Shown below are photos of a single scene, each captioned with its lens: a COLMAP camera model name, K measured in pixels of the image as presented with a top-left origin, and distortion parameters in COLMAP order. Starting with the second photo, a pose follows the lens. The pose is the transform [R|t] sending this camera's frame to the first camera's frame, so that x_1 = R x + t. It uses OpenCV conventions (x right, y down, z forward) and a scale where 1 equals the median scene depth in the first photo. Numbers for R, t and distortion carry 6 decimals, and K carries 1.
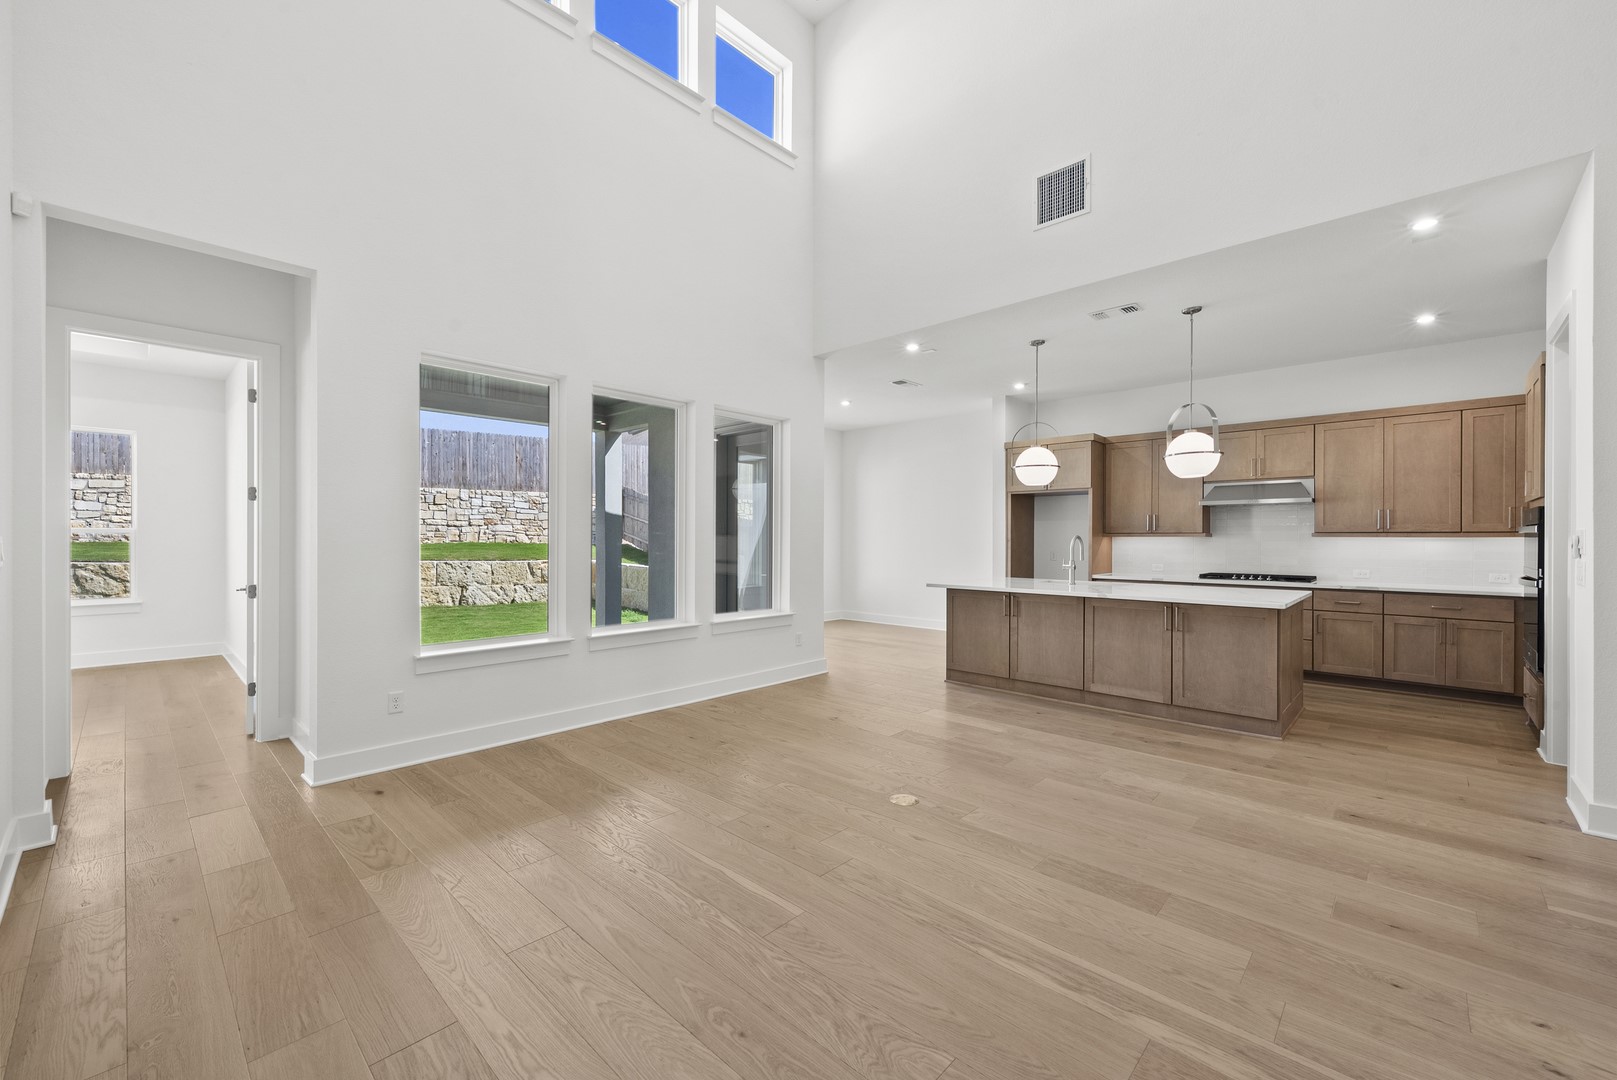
lens RADIAL K [[644.1, 0, 808.6], [0, 644.1, 543.1], [0, 0, 1]] dist [-0.001605, 0.000367]
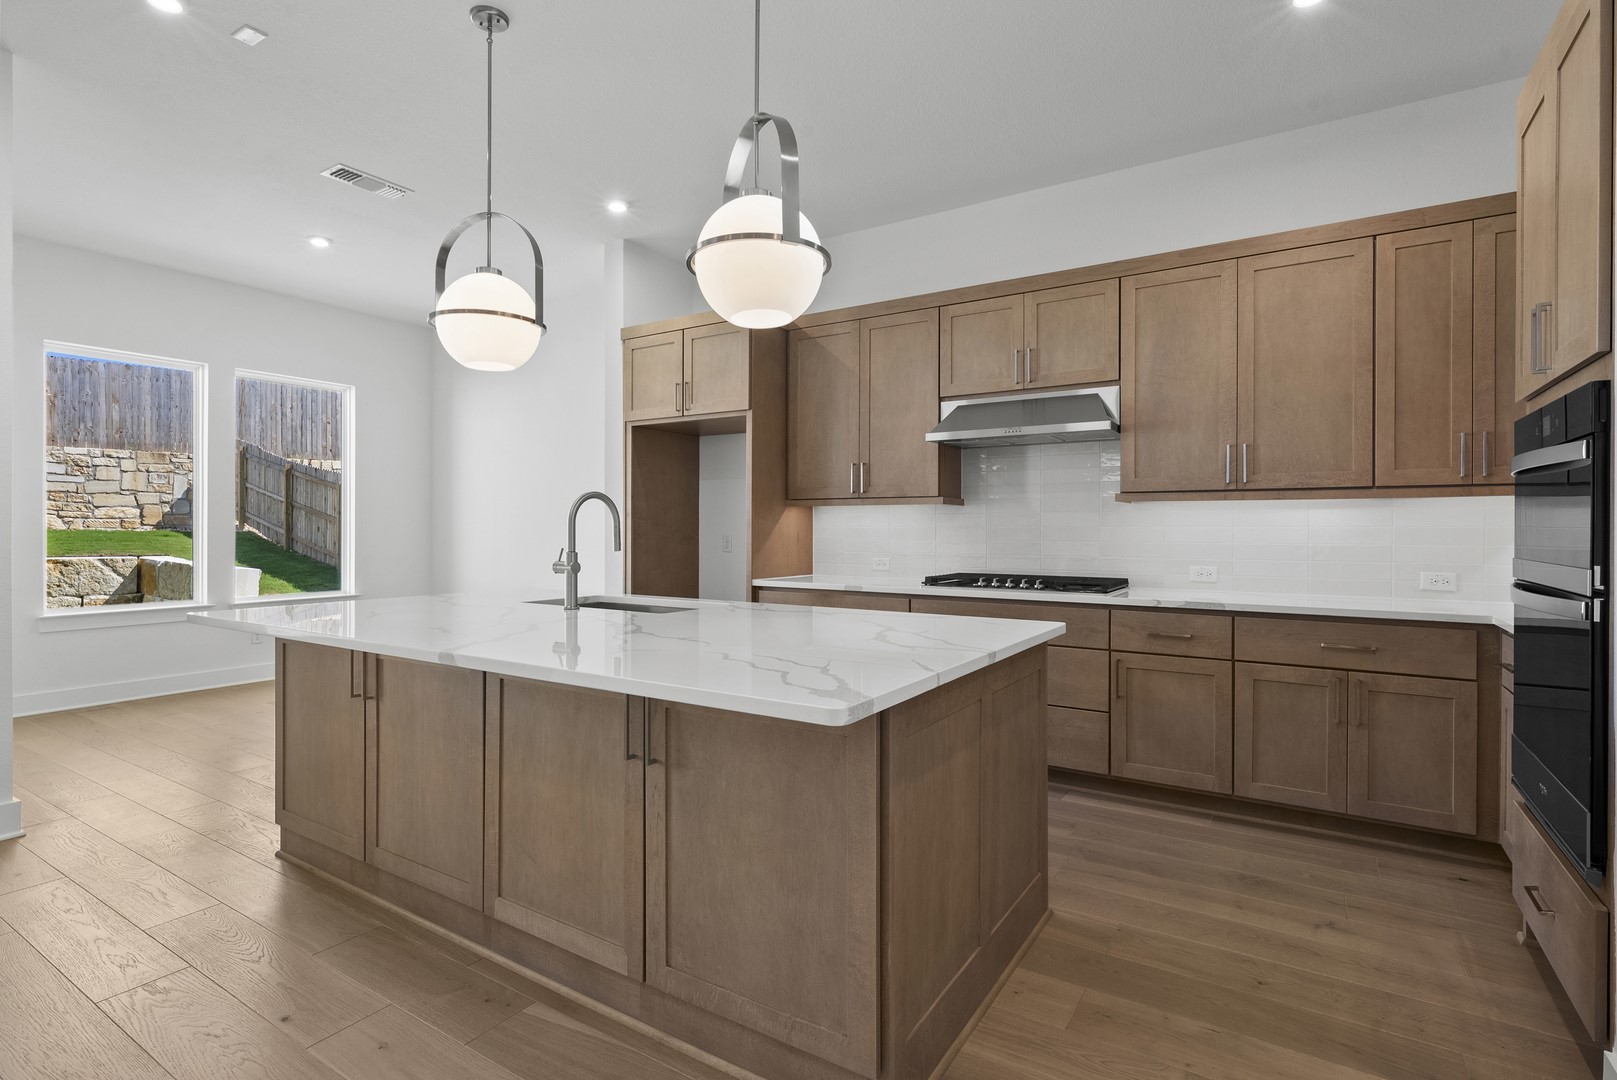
lens RADIAL K [[783.2, 0, 806.2], [0, 783.2, 535.0], [0, 0, 1]] dist [0.006243, -0.001023]
pose [[0.982107, -0.002287, 0.188312, 0.453658], [0.001816, 0.999995, 0.002673, 0.015276], [-0.188317, -0.002283, 0.982106, 0.468702]]
